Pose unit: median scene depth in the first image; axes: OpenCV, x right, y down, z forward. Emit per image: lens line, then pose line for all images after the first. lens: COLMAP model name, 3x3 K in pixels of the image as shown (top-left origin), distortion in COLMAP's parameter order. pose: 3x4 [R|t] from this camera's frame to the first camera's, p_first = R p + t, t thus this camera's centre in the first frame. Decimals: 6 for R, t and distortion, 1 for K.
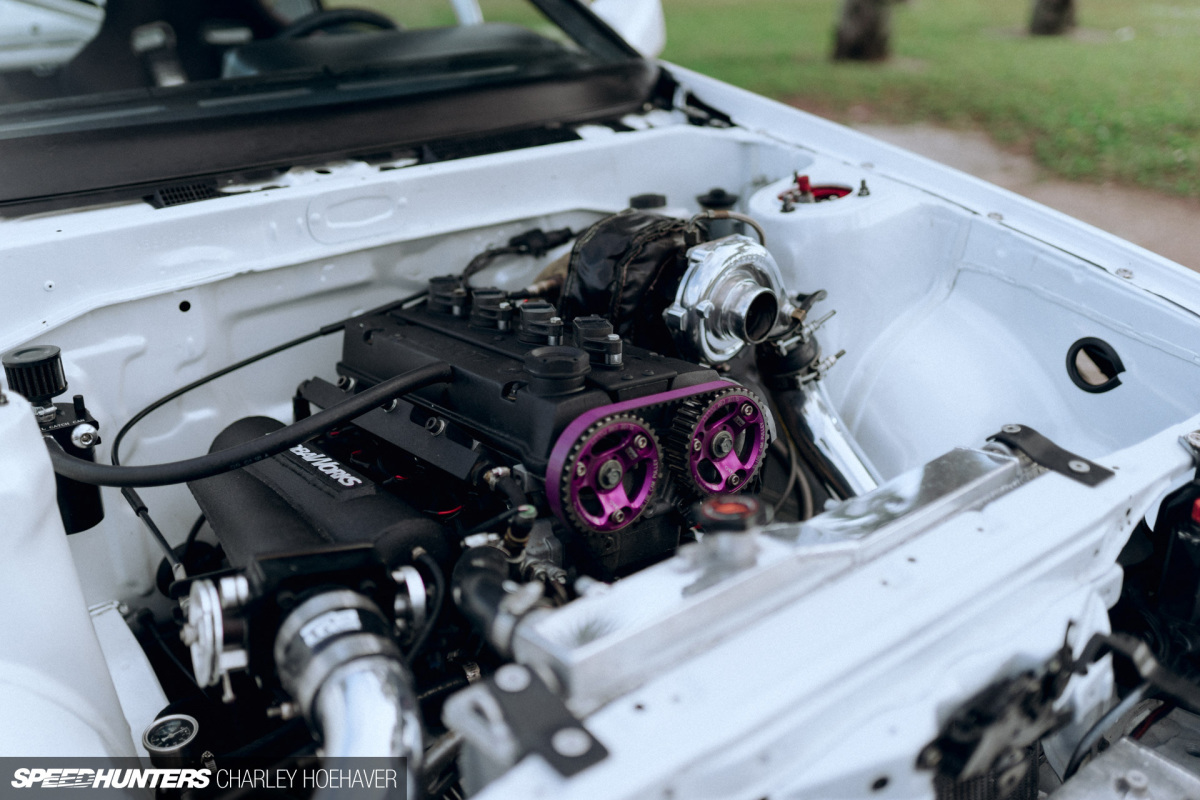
lens RADIAL K [[1147.5, 0, 591.0], [0, 1147.5, 395.5], [0, 0, 1]] dist [0.003438, 0.000000]
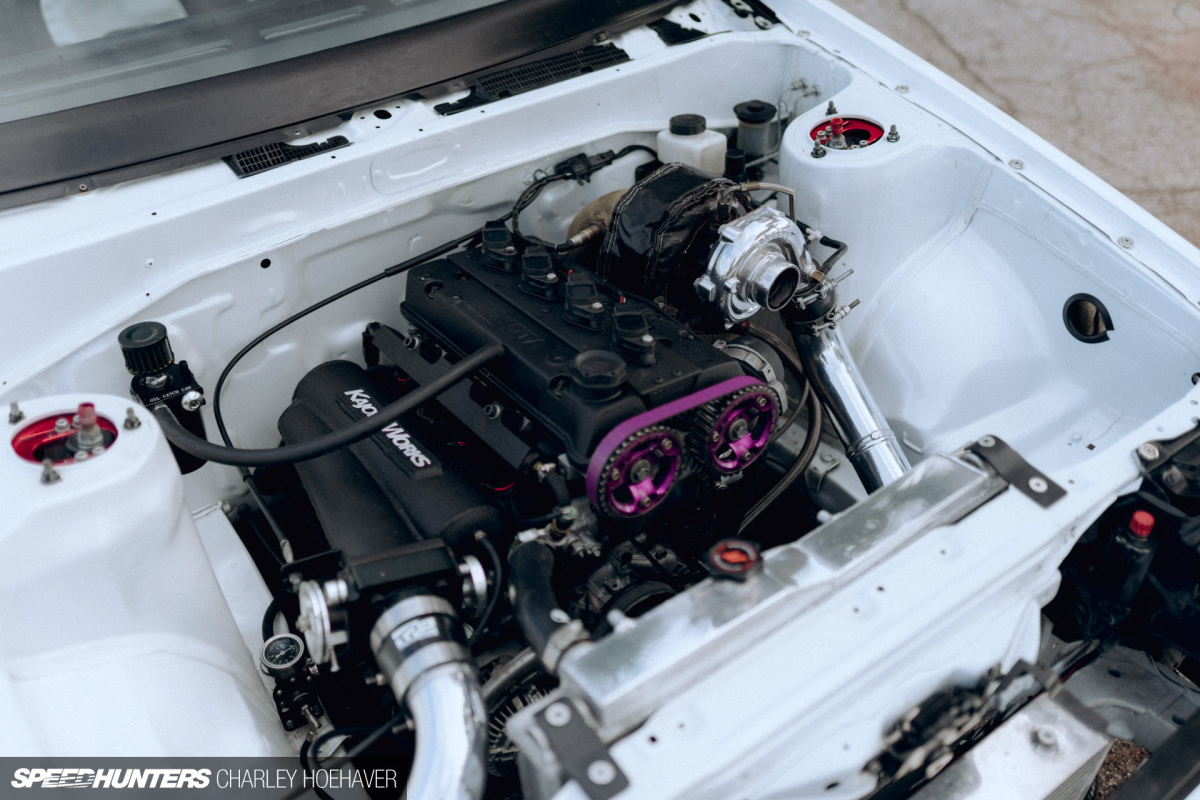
lens RADIAL K [[1147.5, 0, 591.8], [0, 1147.5, 391.2], [0, 0, 1]] dist [0.003438, 0.000000]
pose [[0.999166, 0.030905, -0.026691, -0.003687], [-0.022627, 0.963115, 0.268137, -0.302252], [0.033993, -0.267310, 0.963011, -0.111546]]
